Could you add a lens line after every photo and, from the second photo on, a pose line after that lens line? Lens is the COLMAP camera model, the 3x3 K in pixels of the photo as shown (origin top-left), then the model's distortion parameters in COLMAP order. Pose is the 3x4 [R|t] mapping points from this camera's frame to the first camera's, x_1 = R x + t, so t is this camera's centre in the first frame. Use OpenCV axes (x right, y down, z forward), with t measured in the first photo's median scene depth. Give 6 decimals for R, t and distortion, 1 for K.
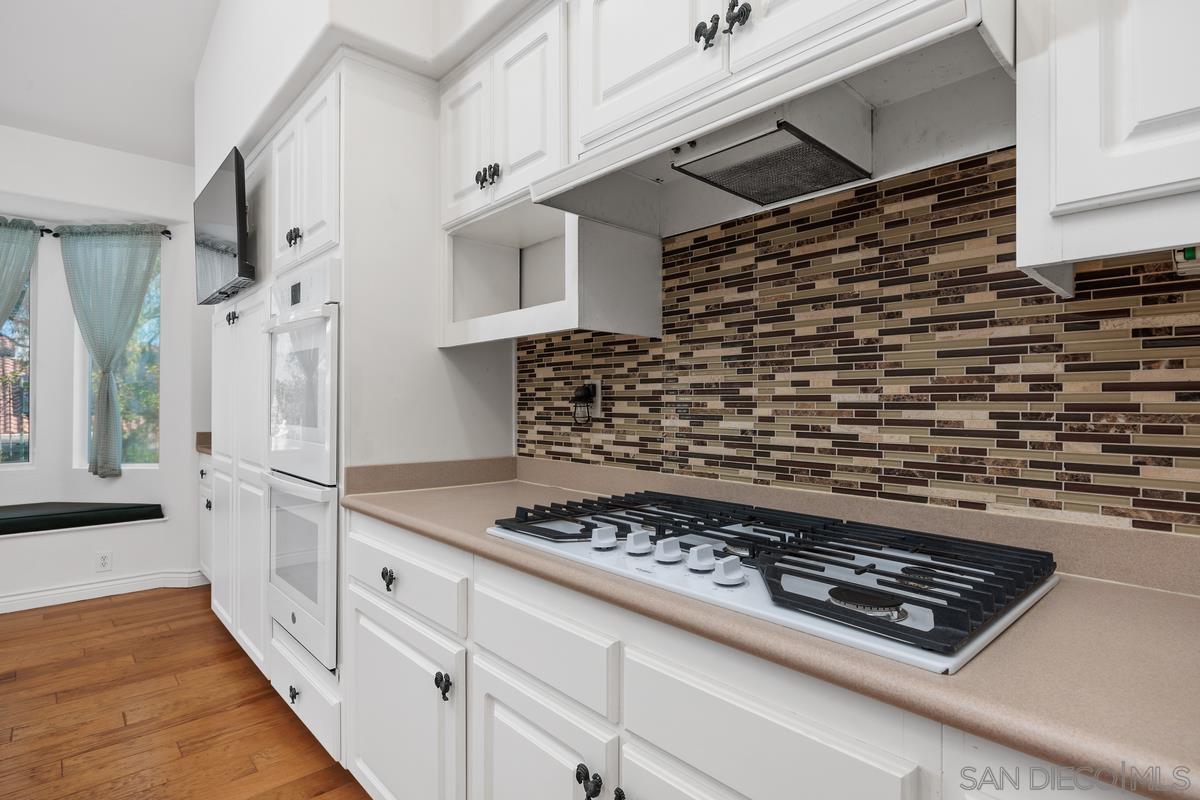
lens RADIAL K [[608.1, 0, 589.5], [0, 608.1, 401.0], [0, 0, 1]] dist [0.000888, -0.000942]
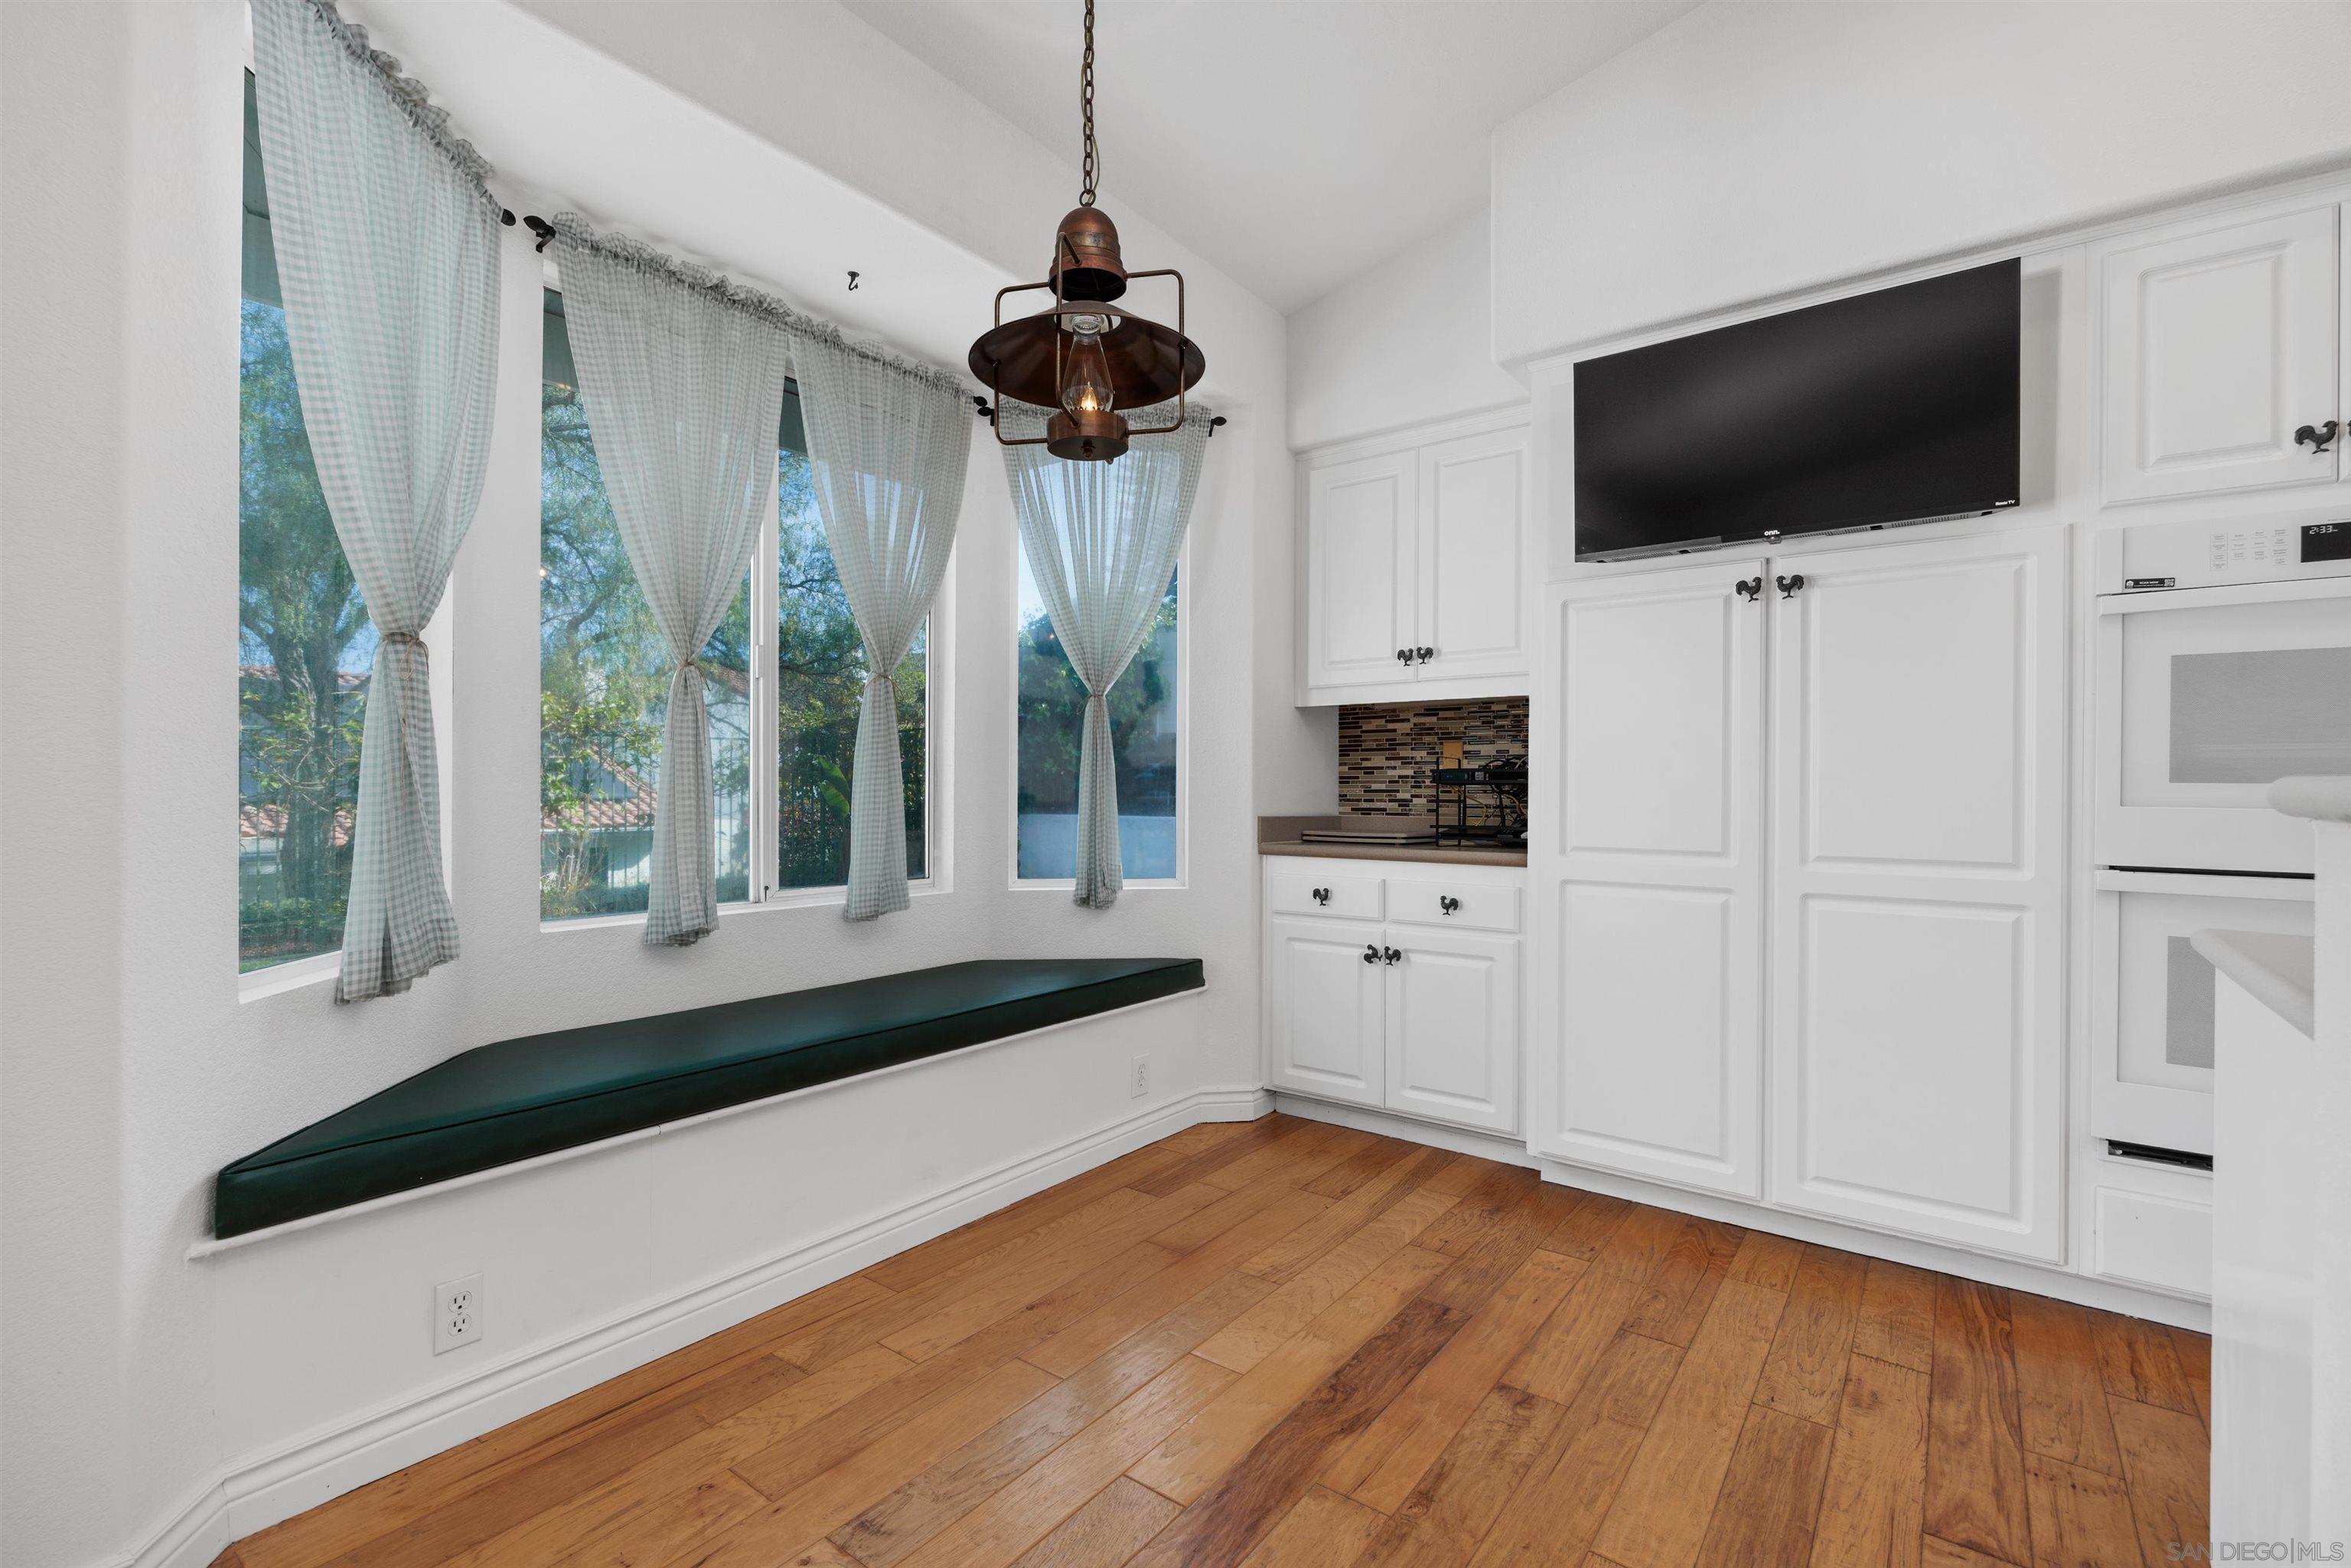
lens RADIAL K [[1034.3, 0, 1169.2], [0, 1034.3, 787.5], [0, 0, 1]] dist [-0.008073, -0.000021]
pose [[0.983057, 0.006734, 0.183179, -2.341930], [-0.006567, 0.999977, -0.001517, 0.073988], [-0.183185, 0.000288, 0.983078, 0.414529]]
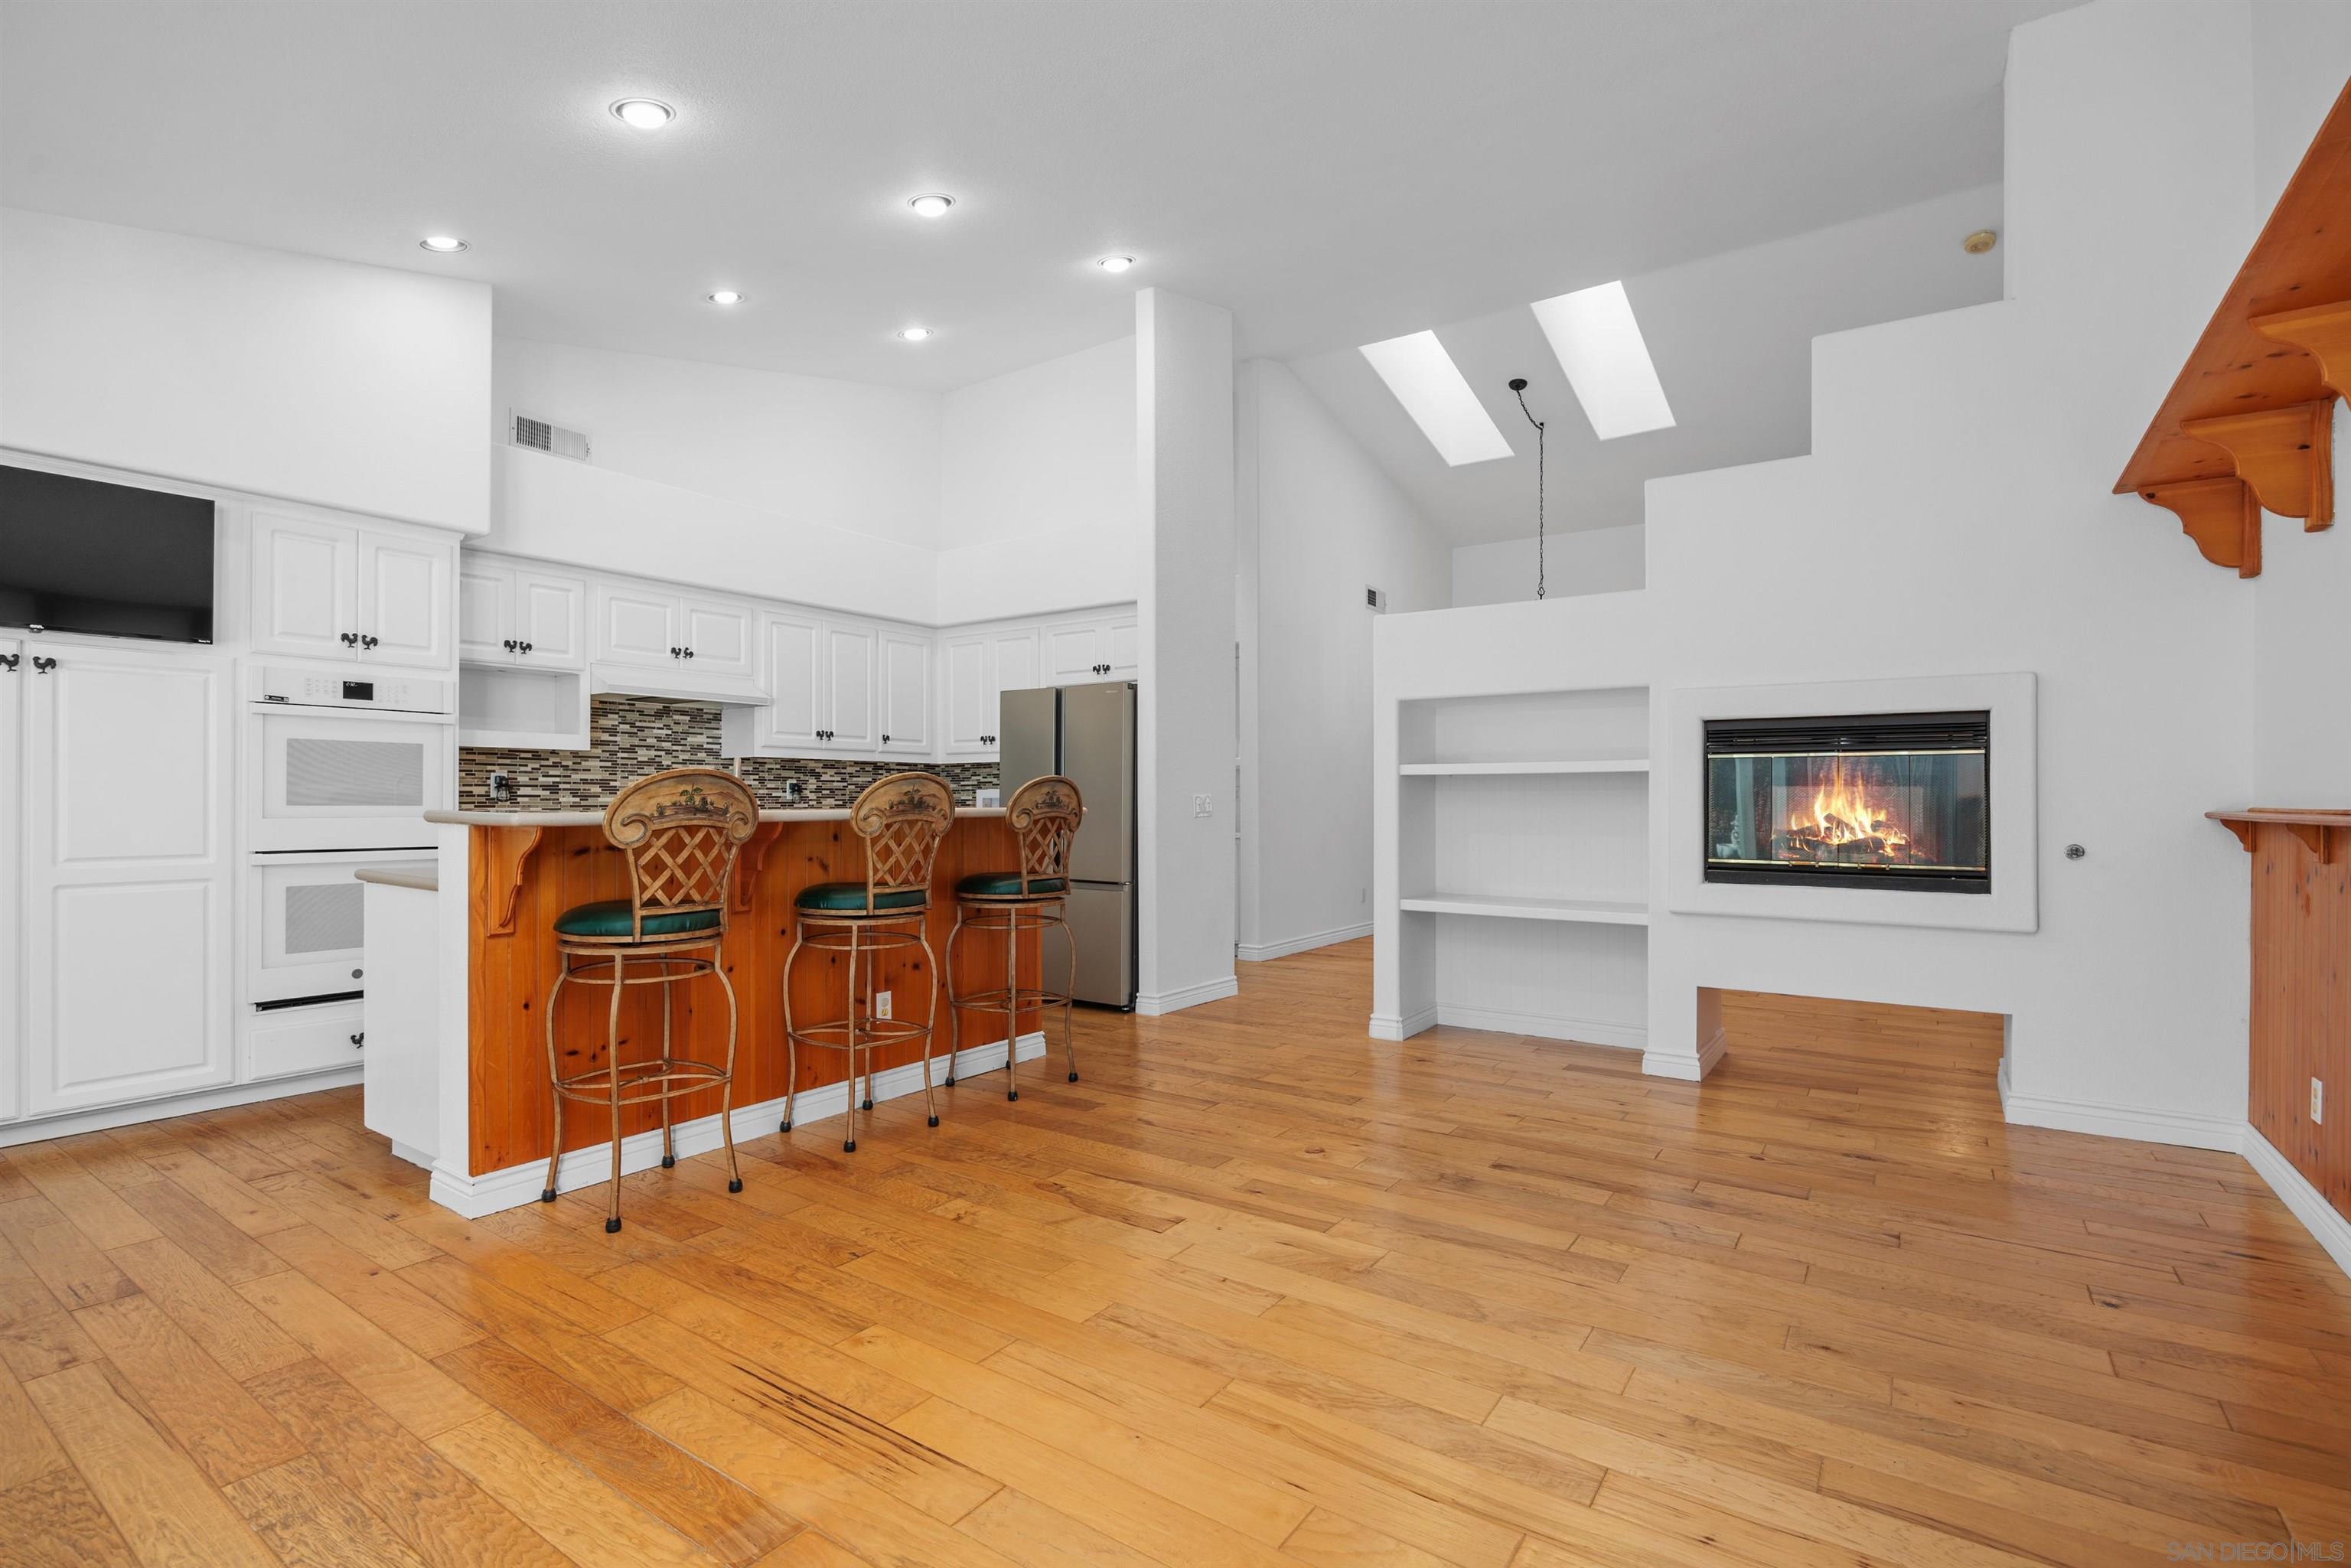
lens RADIAL K [[1102.0, 0, 1177.5], [0, 1102.0, 797.9], [0, 0, 1]] dist [-0.014662, 0.000455]
pose [[-0.229569, 0.000517, 0.973292, -3.969685], [-0.002758, 0.999995, -0.001182, 0.033696], [-0.973288, -0.002956, -0.229567, -0.037866]]
